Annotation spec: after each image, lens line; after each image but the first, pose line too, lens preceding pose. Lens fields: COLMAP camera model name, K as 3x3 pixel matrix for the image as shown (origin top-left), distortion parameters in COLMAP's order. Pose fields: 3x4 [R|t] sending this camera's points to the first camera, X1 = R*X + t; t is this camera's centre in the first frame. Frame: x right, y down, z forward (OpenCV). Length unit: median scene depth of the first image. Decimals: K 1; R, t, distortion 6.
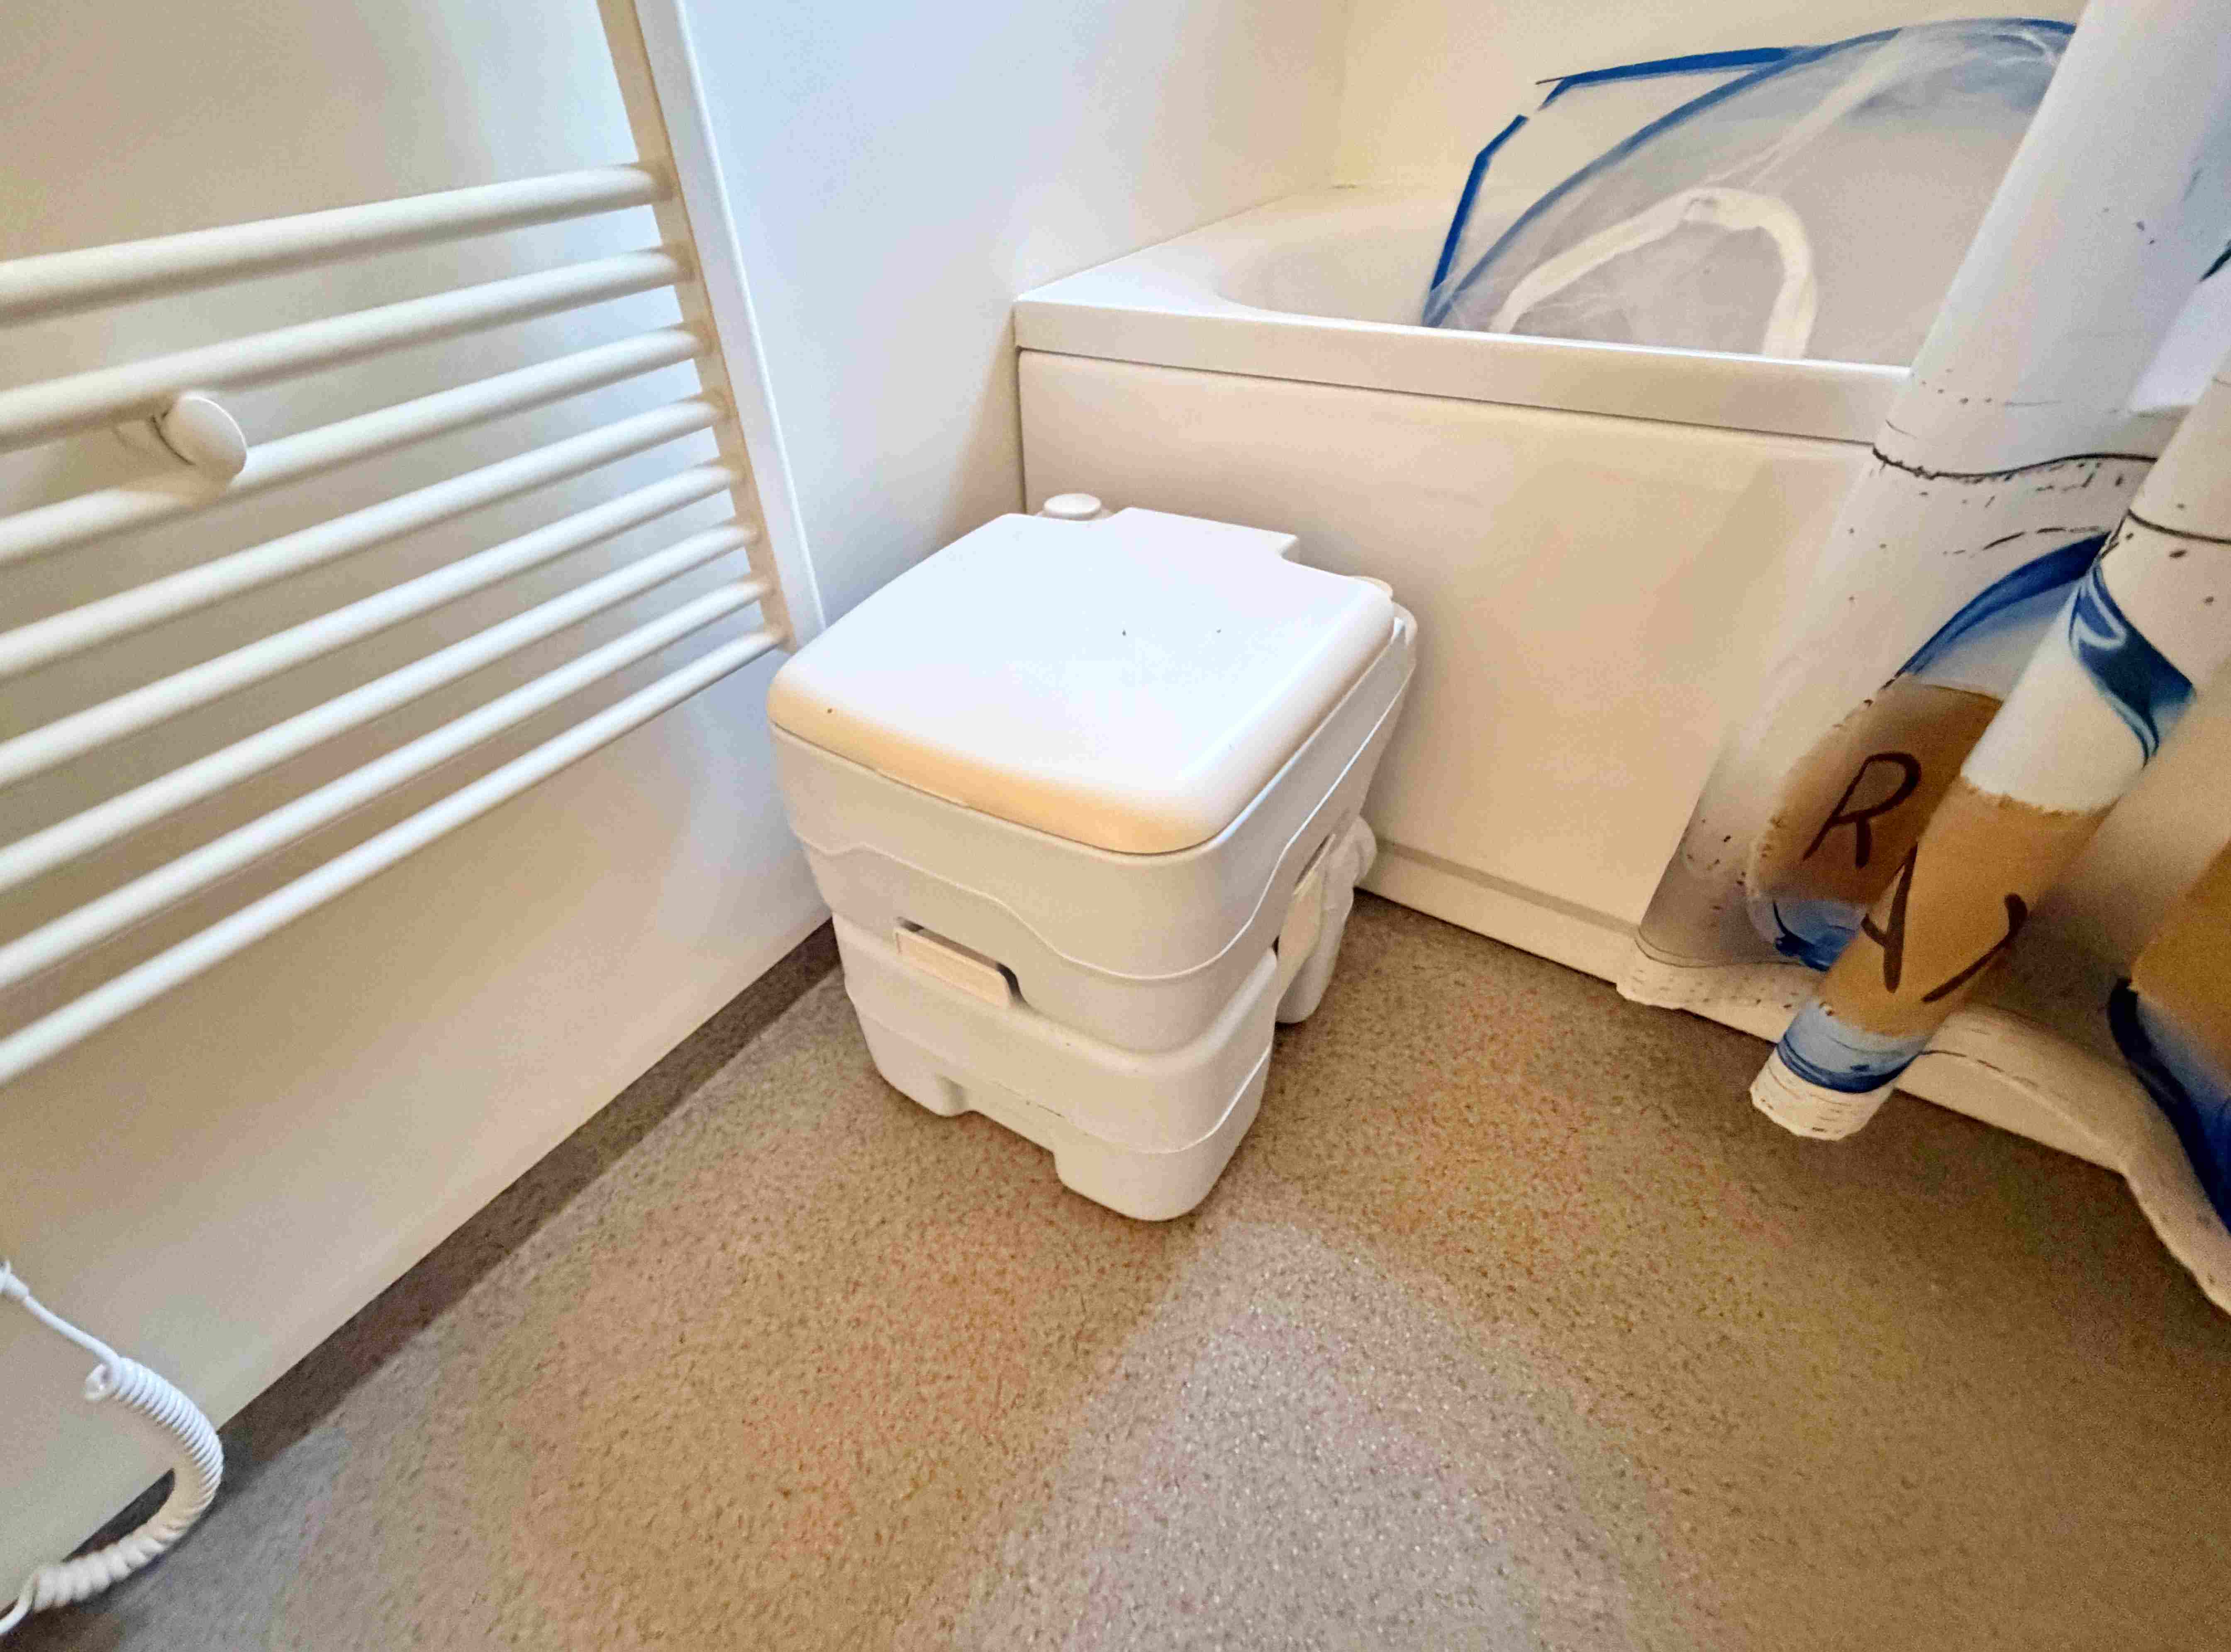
lens RADIAL K [[978.3, 0, 1028.1], [0, 978.3, 820.3], [0, 0, 1]] dist [-0.001011, -0.000110]
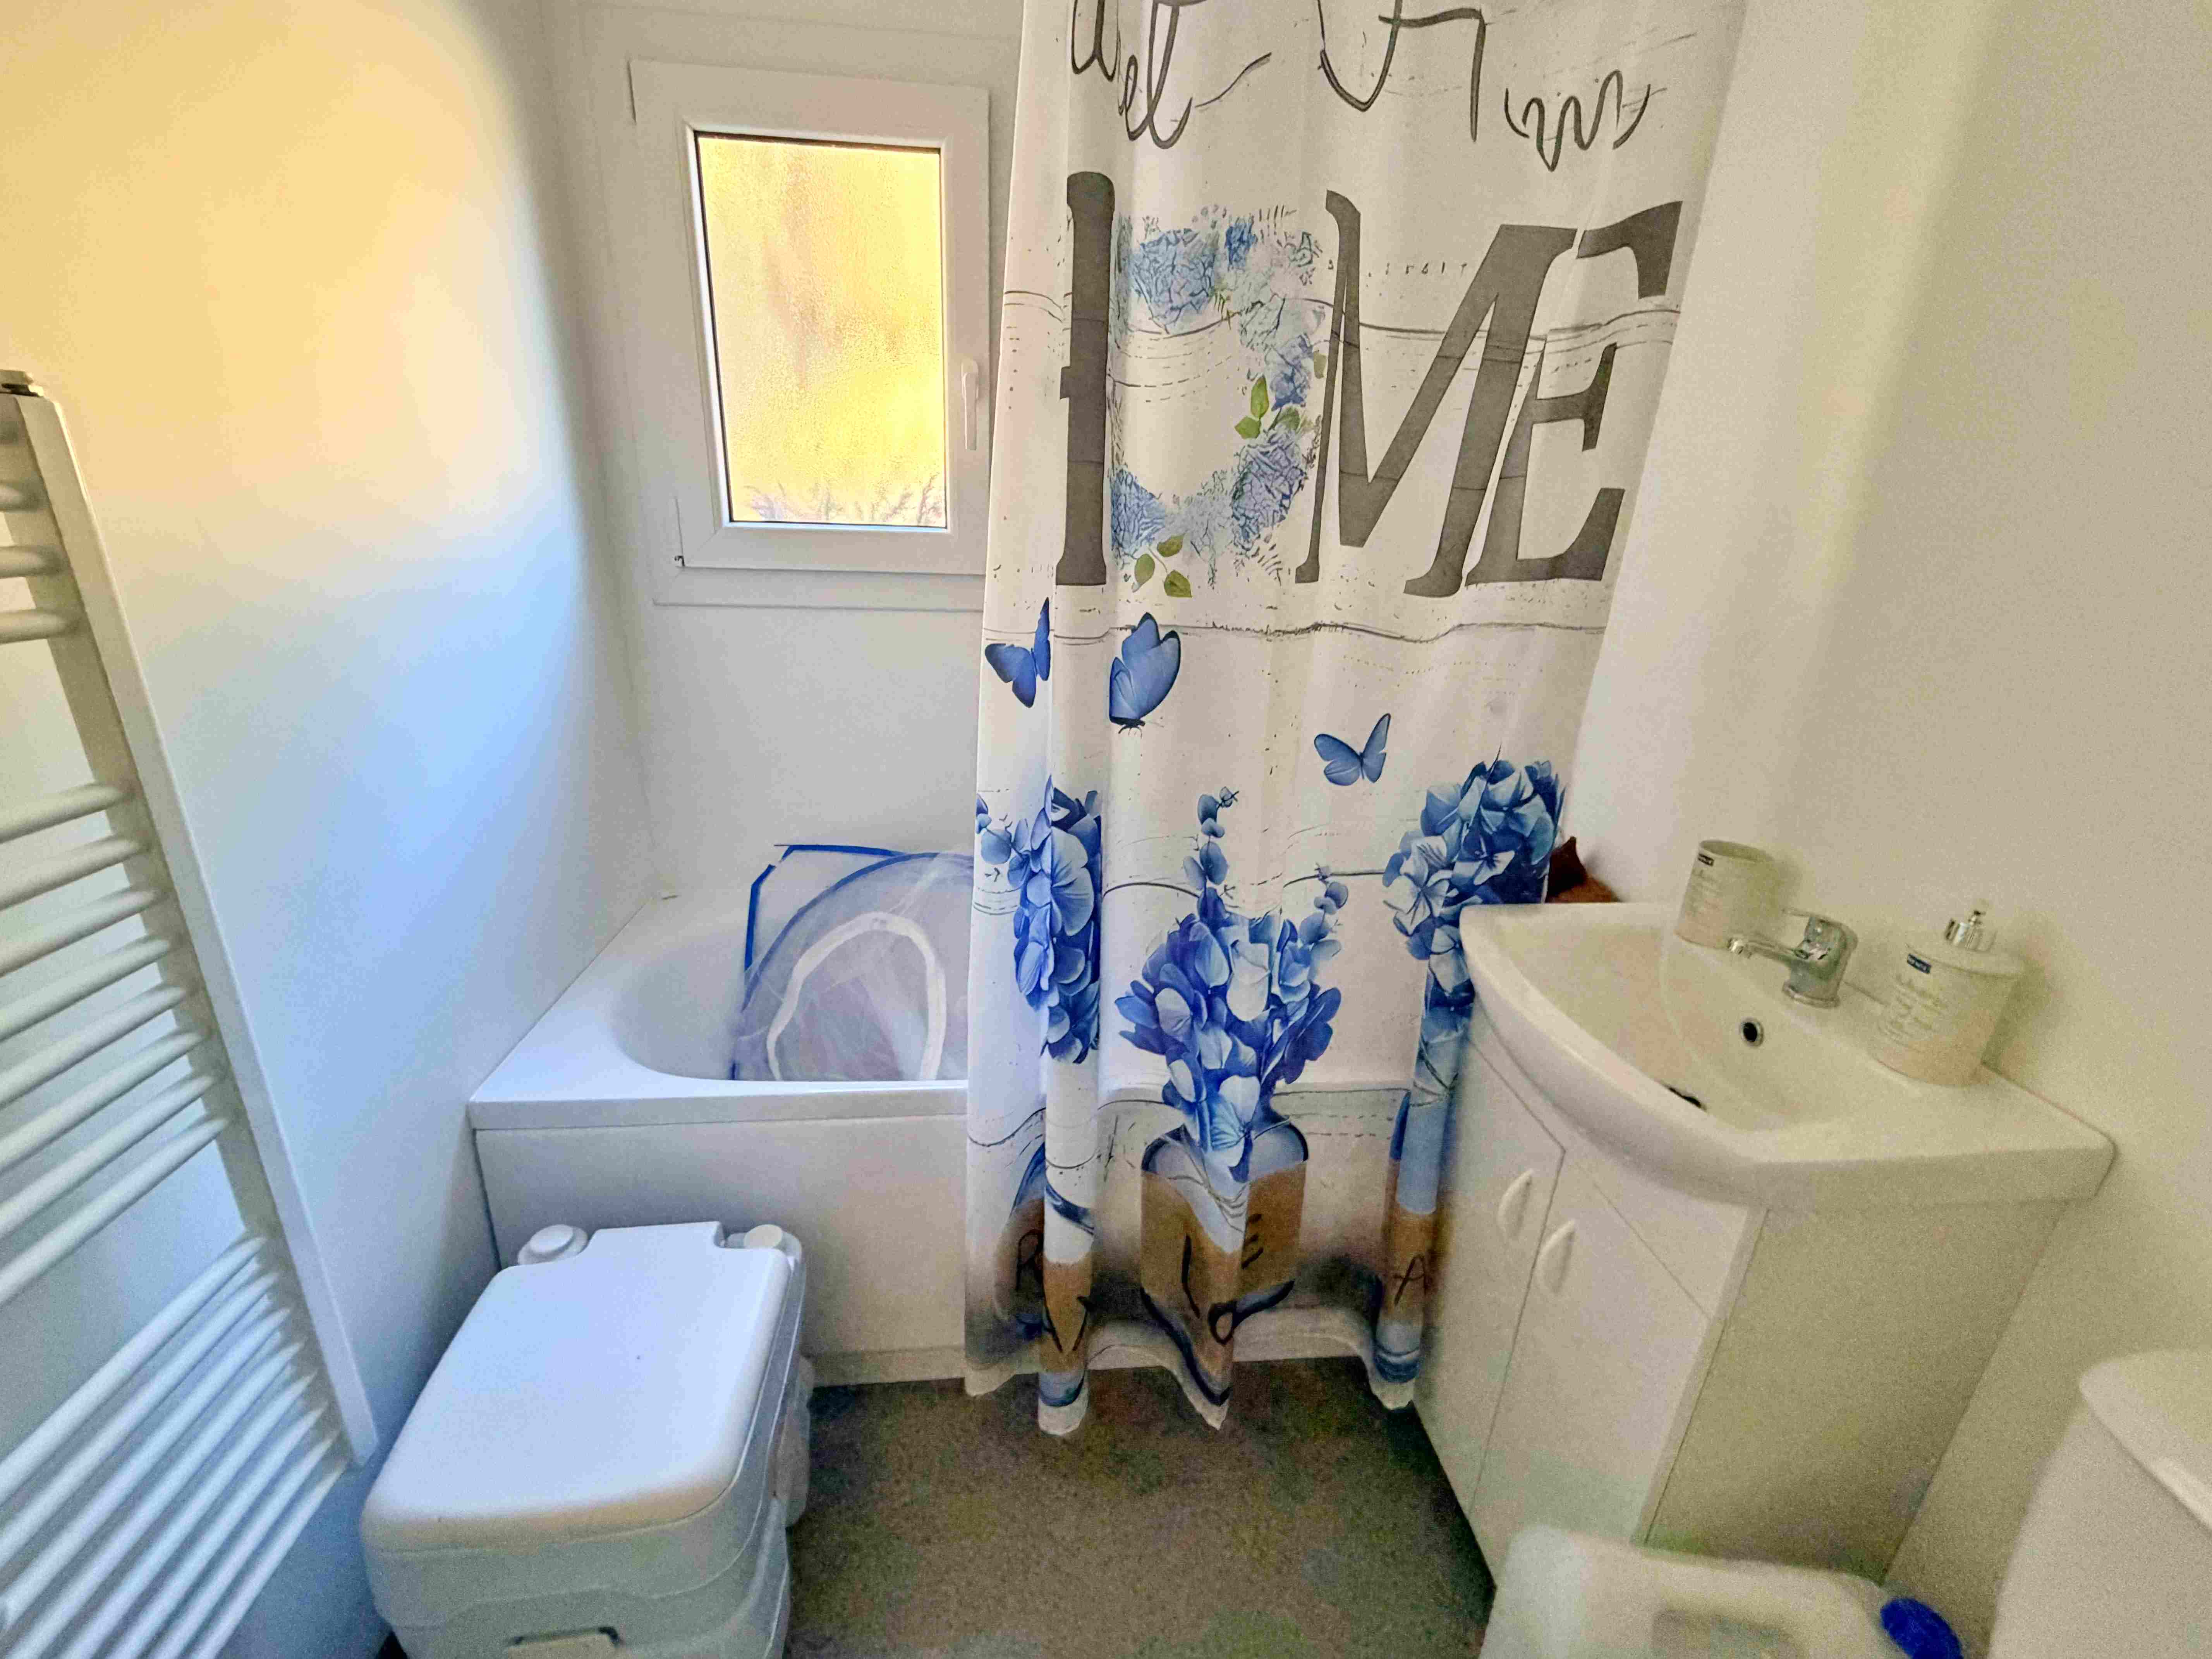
lens RADIAL K [[915.4, 0, 1096.8], [0, 915.4, 829.3], [0, 0, 1]] dist [-0.000811, 0.000344]
pose [[0.738037, -0.127693, 0.662567, -0.220718], [0.355594, 0.908117, -0.221082, -0.346820], [-0.573458, 0.398772, 0.715631, -0.828290]]
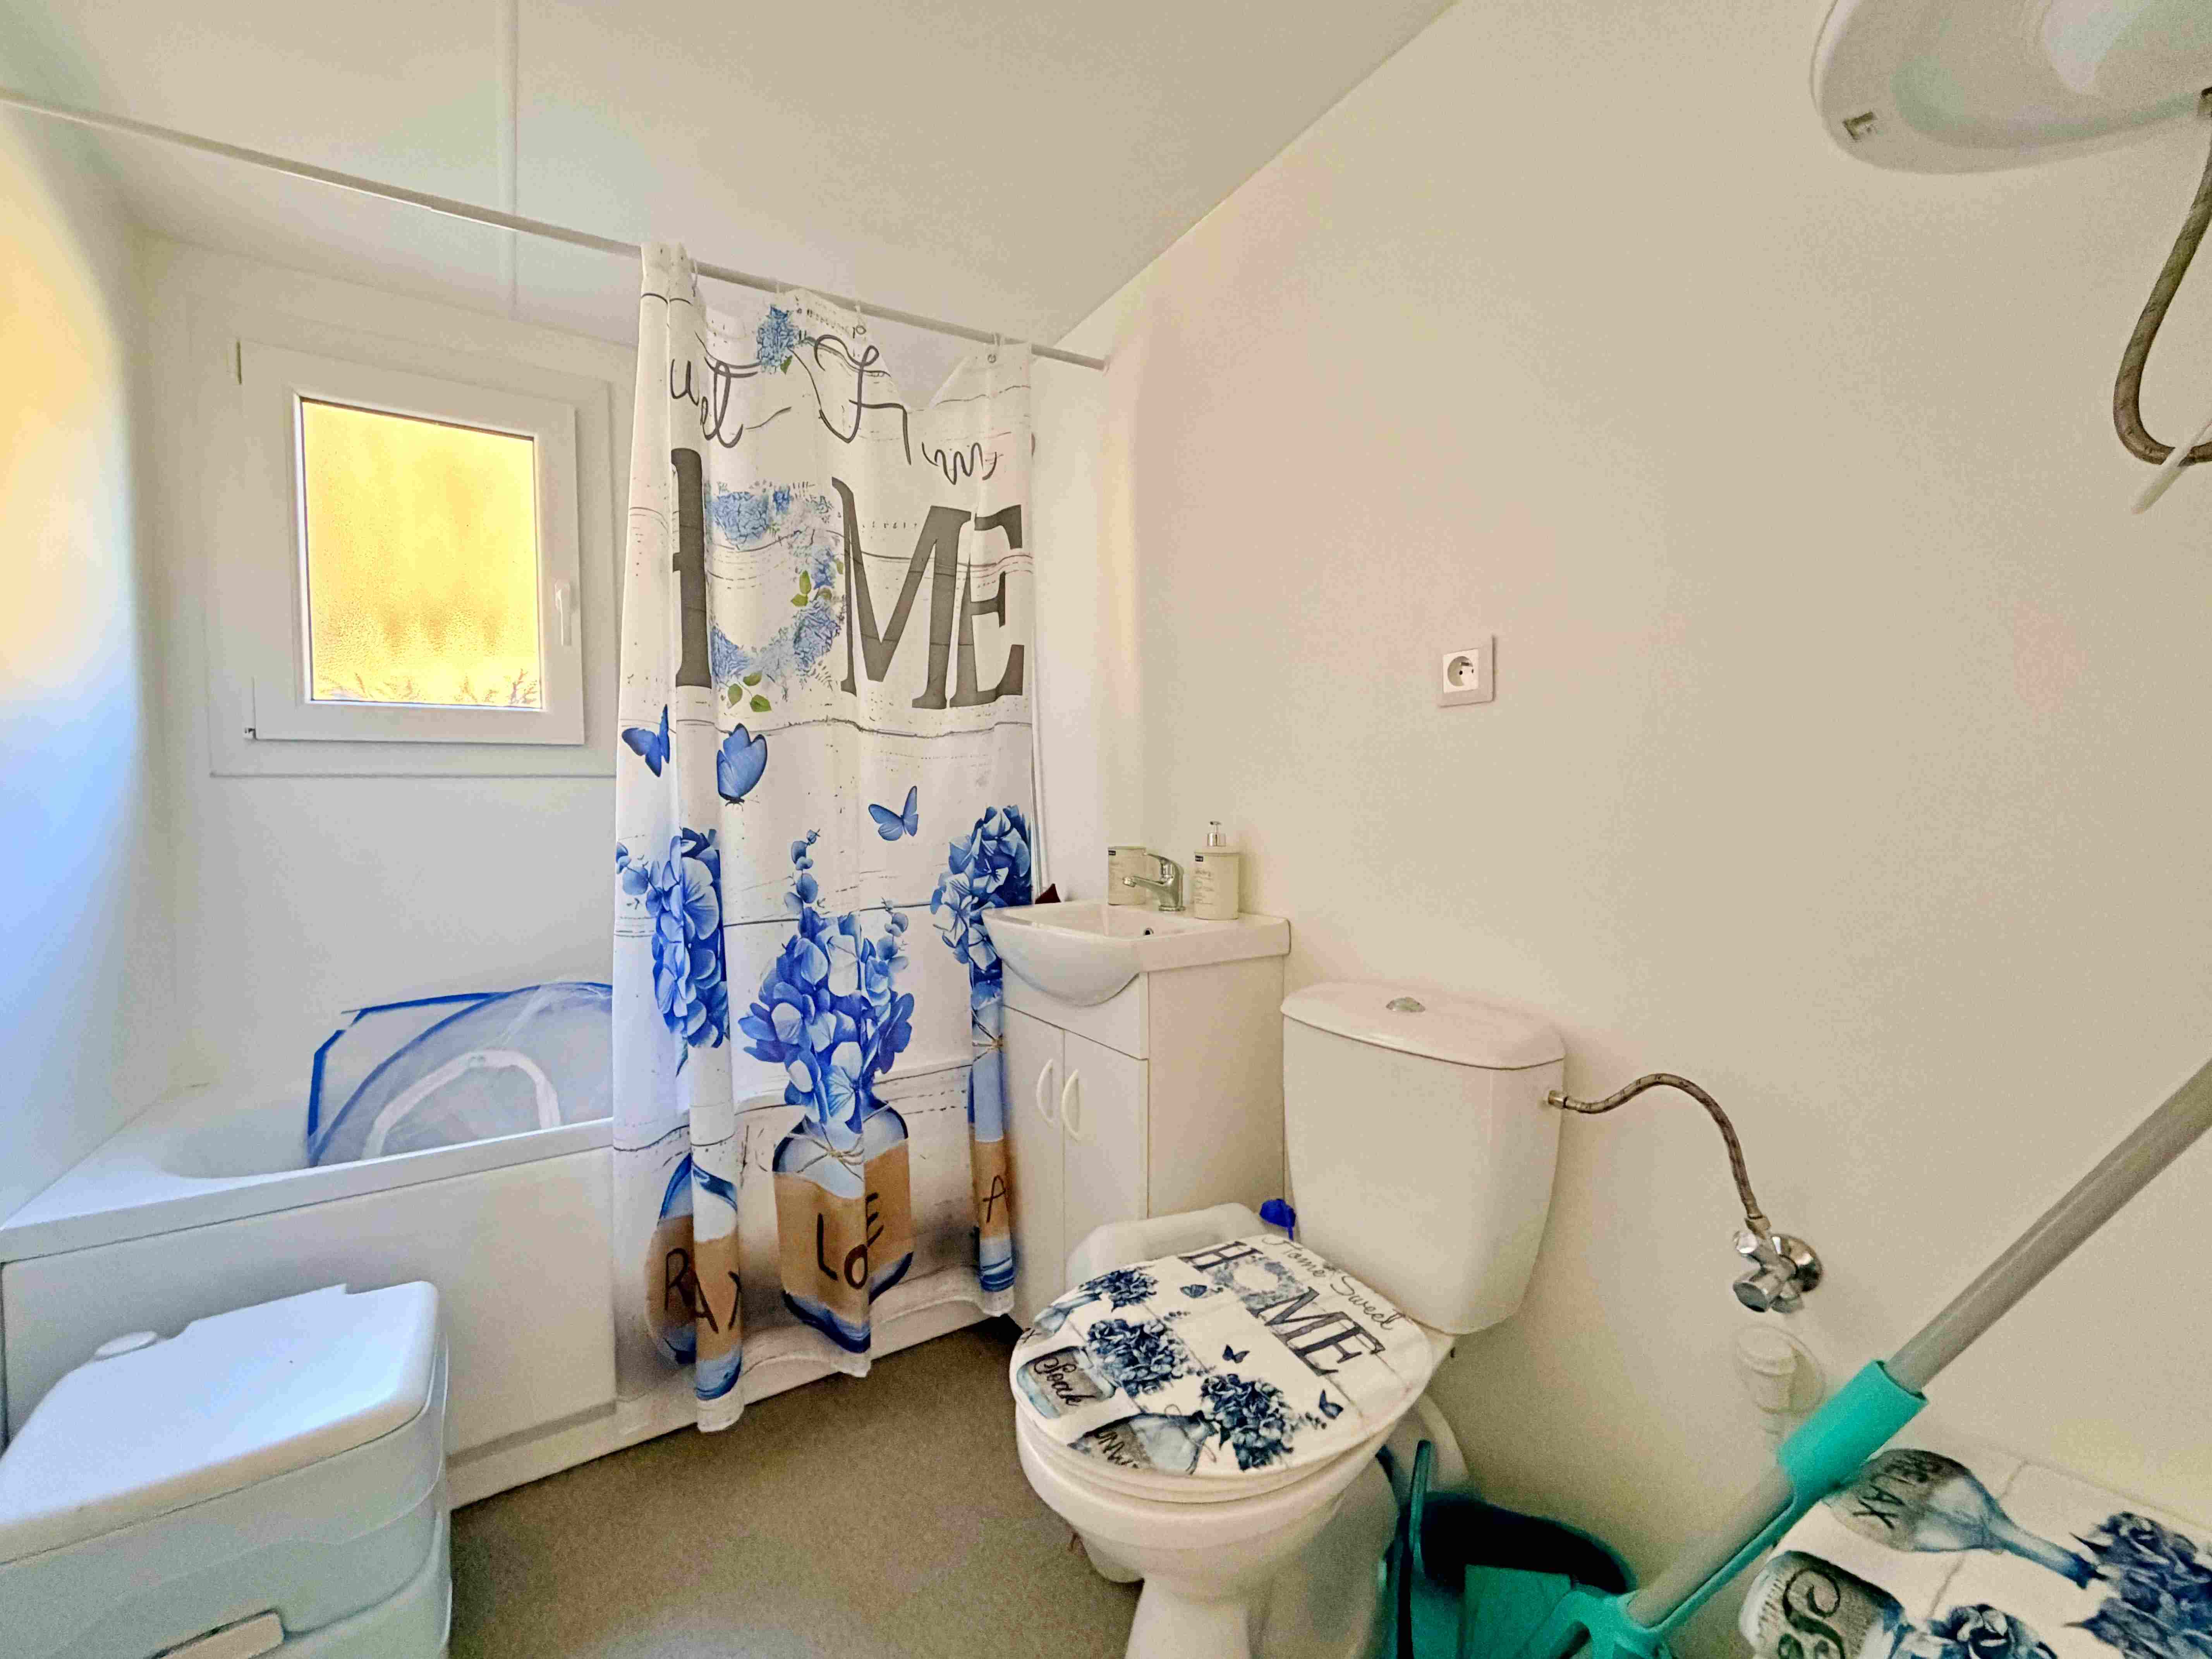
lens RADIAL K [[898.1, 0, 1094.4], [0, 898.1, 828.3], [0, 0, 1]] dist [-0.001536, 0.000802]
pose [[0.350598, 0.040249, 0.935661, -0.828306], [0.583743, 0.771863, -0.251935, 0.274246], [-0.732342, 0.634513, 0.247119, -0.924820]]
